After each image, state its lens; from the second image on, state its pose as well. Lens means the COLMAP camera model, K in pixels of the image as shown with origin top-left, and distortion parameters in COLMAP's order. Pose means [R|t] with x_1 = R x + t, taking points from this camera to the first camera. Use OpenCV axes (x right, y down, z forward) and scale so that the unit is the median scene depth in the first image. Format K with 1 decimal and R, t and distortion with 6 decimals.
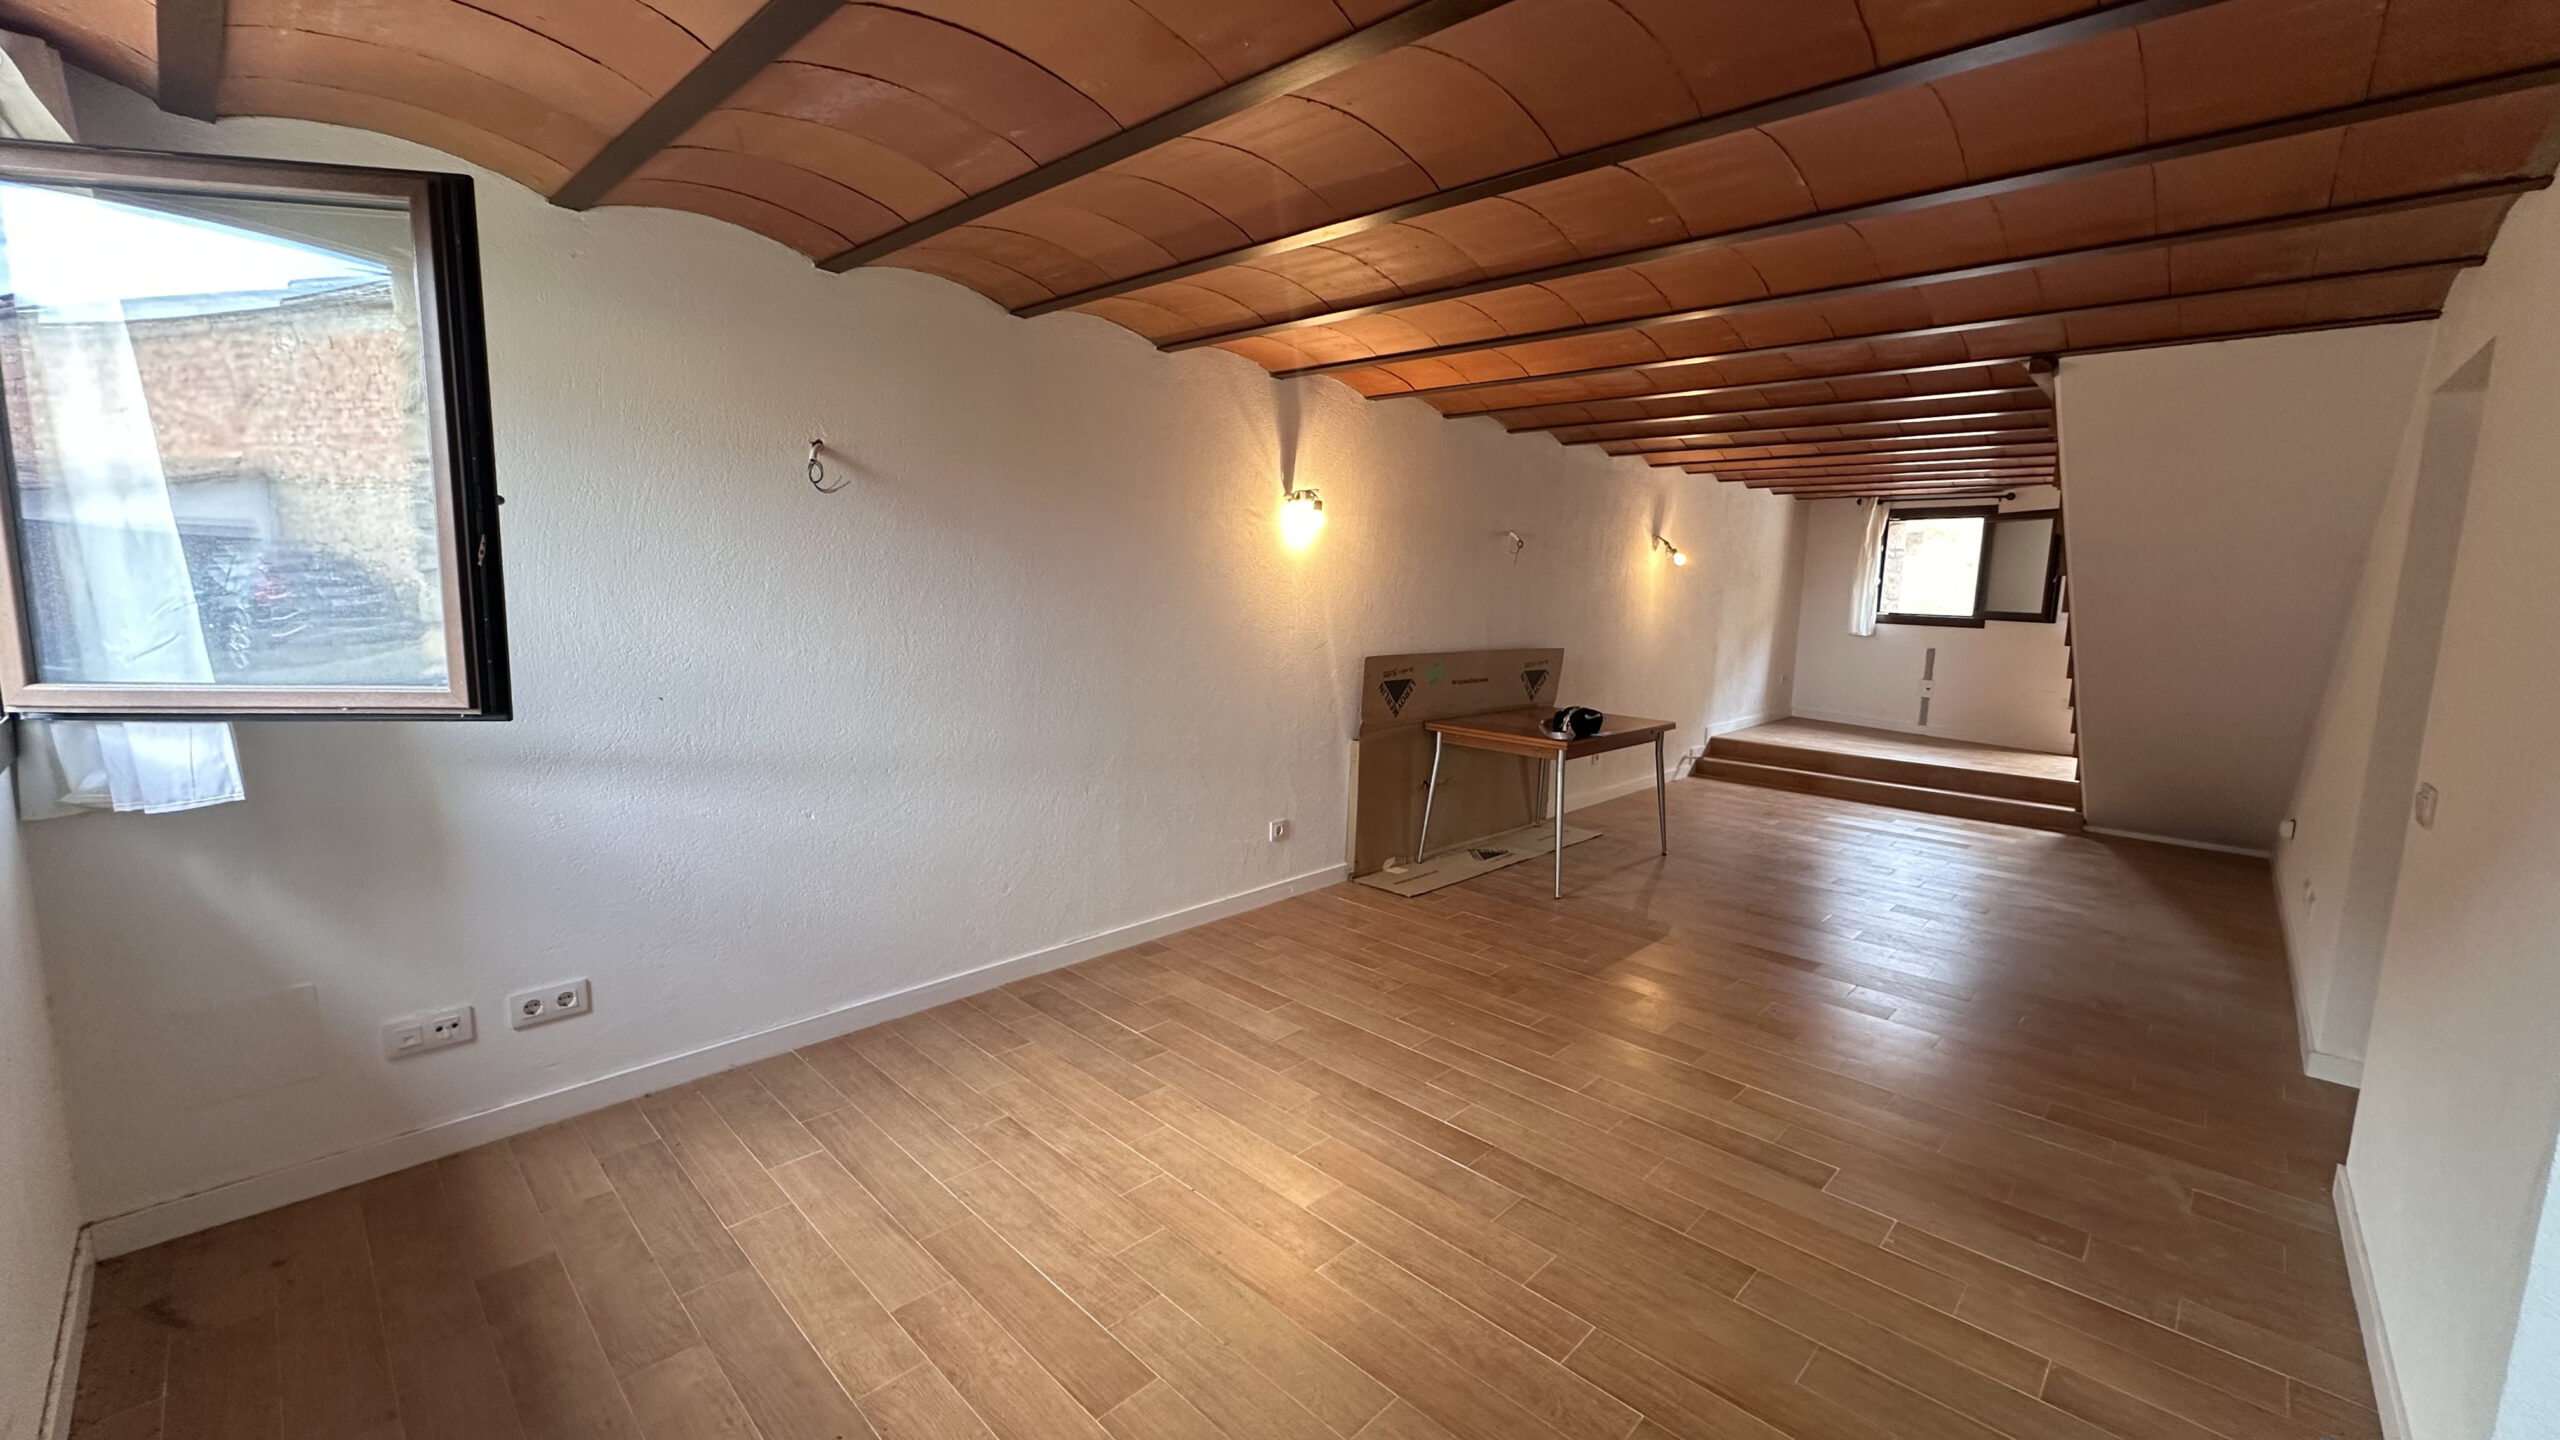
lens RADIAL K [[1003.6, 0, 1272.1], [0, 1003.6, 717.6], [0, 0, 1]] dist [-0.004226, 0.001117]
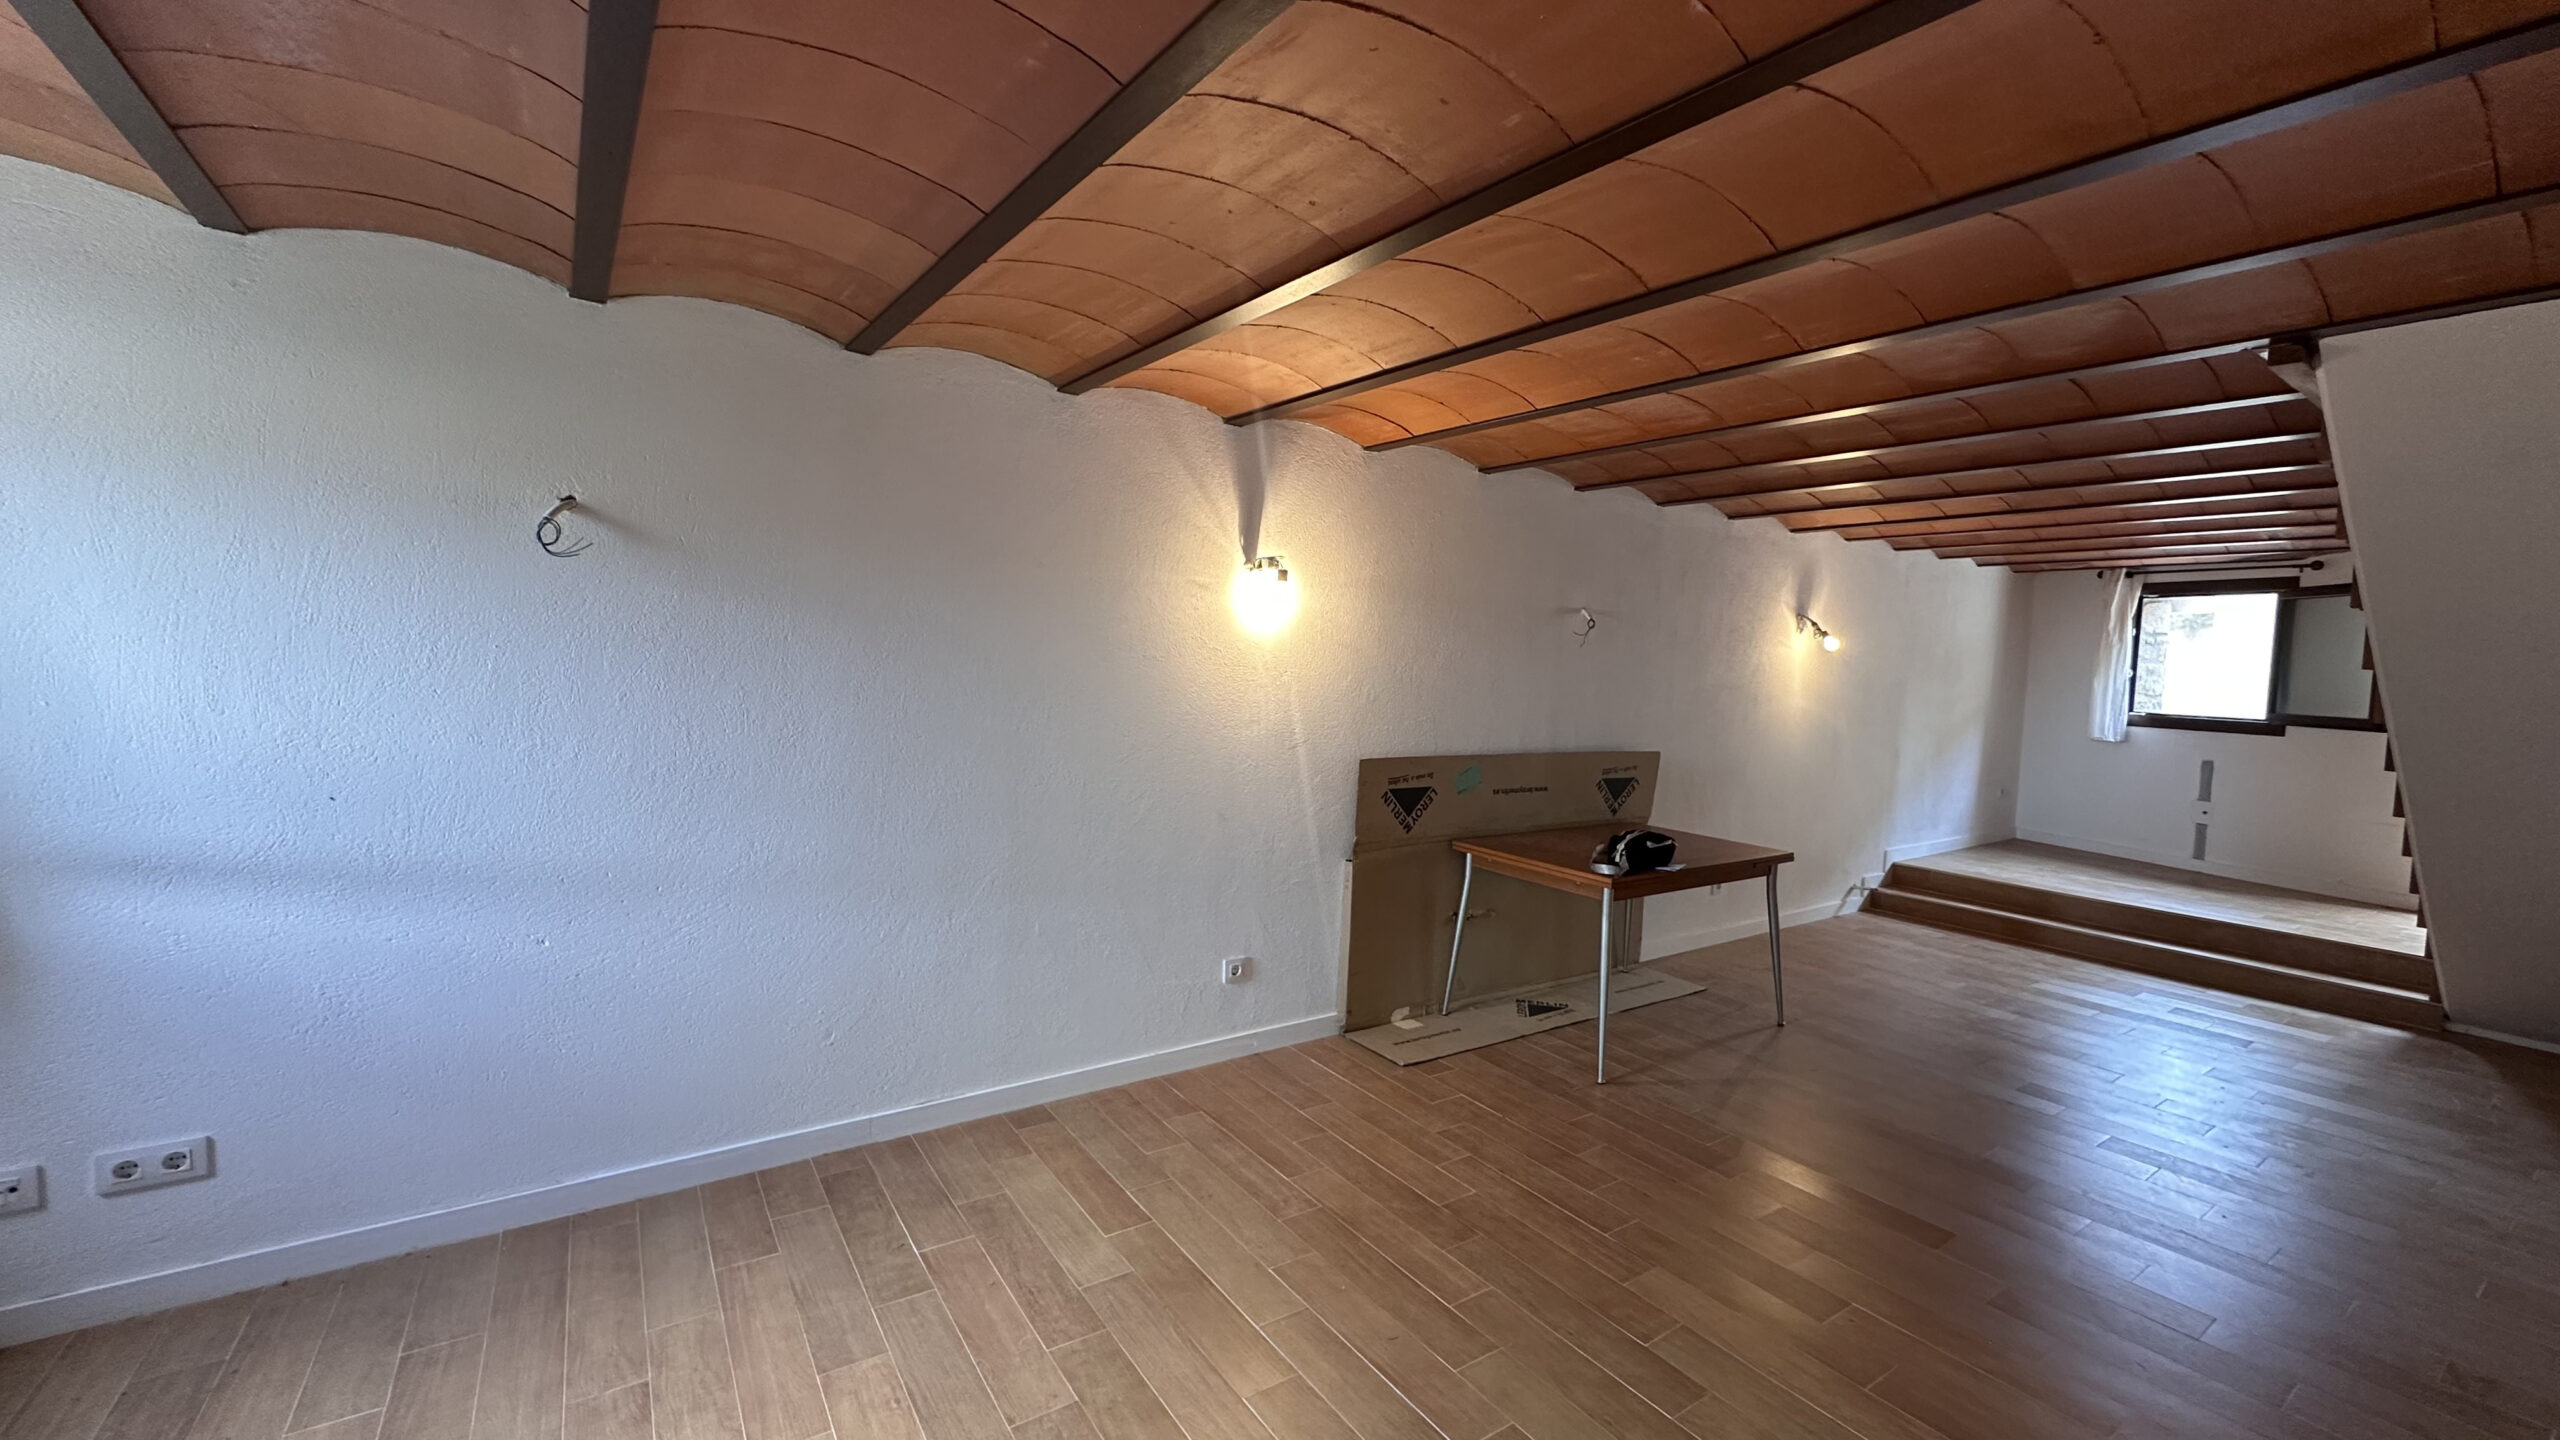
lens RADIAL K [[1003.6, 0, 1279.7], [0, 1003.6, 719.9], [0, 0, 1]] dist [-0.004226, 0.001117]
pose [[0.980774, 0.020780, -0.194039, 0.196726], [-0.036081, 0.996481, -0.075660, -0.029722], [0.191784, 0.081206, 0.978072, 0.196520]]
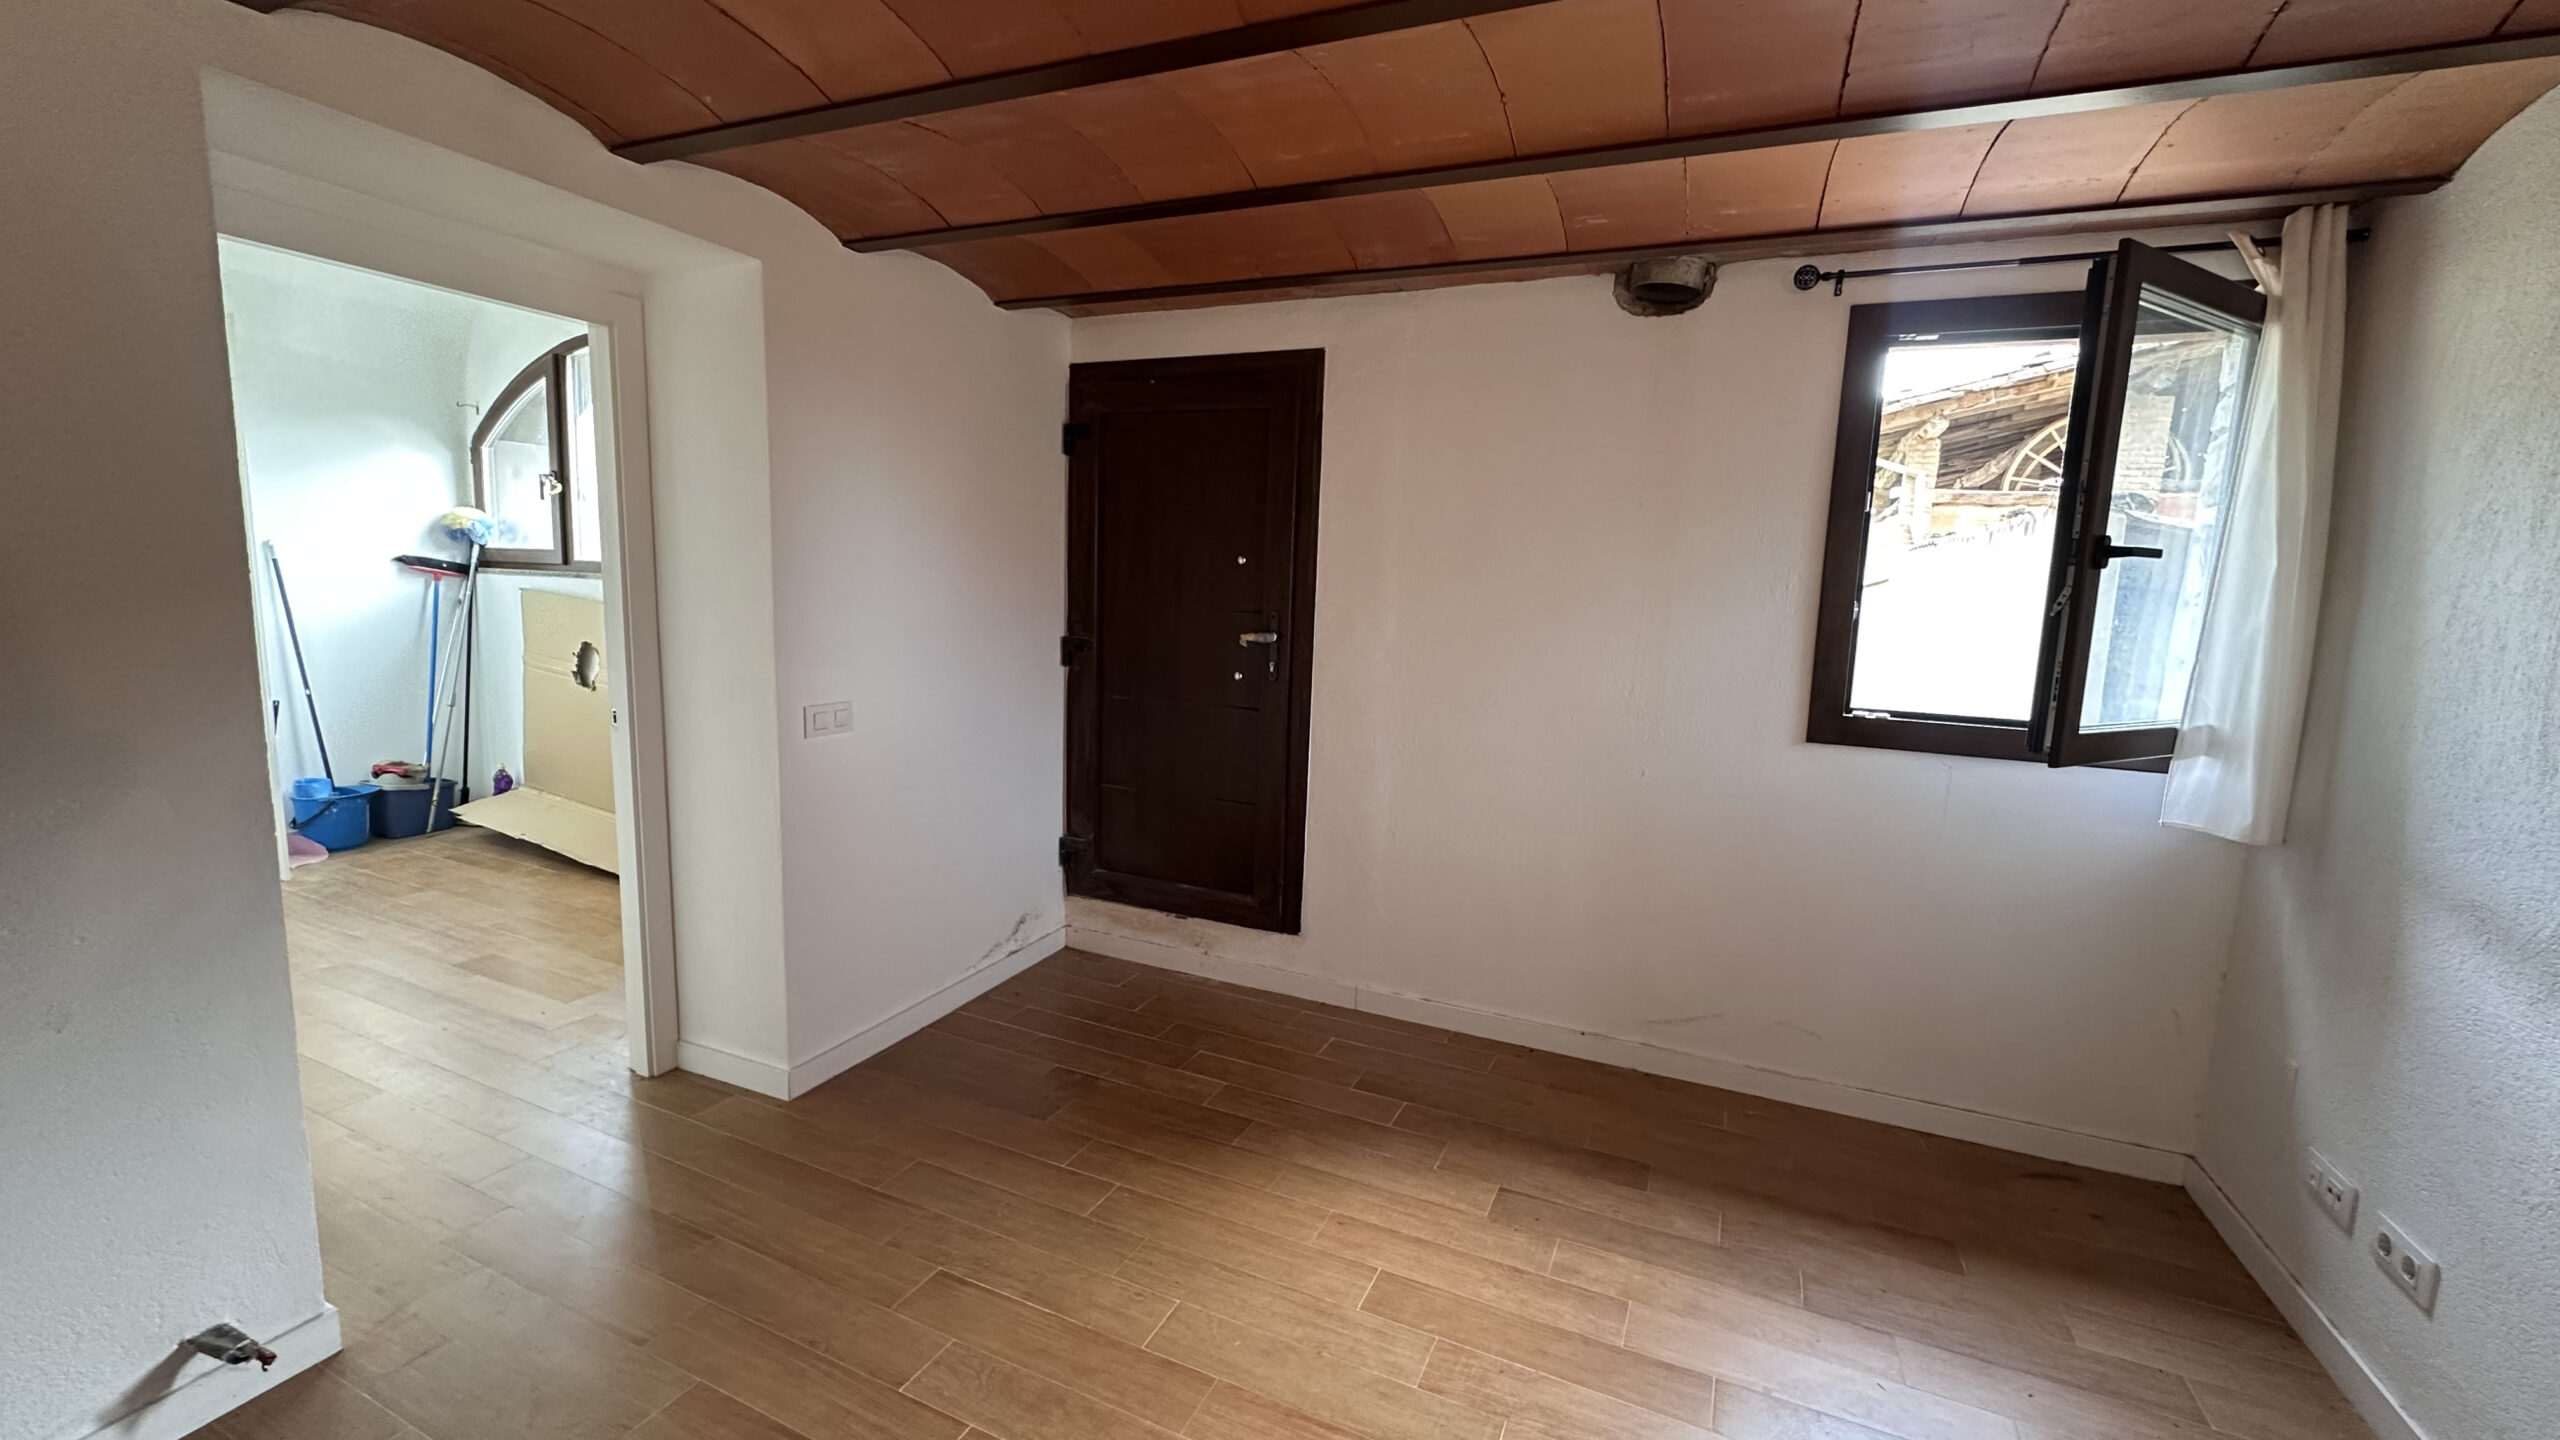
lens RADIAL K [[1003.6, 0, 1276.6], [0, 1003.6, 707.1], [0, 0, 1]] dist [-0.004226, 0.001117]
pose [[-0.937354, -0.016886, -0.347968, 0.148633], [-0.109256, 0.962683, 0.247597, -0.098035], [0.330802, 0.270104, -0.904220, 0.727602]]
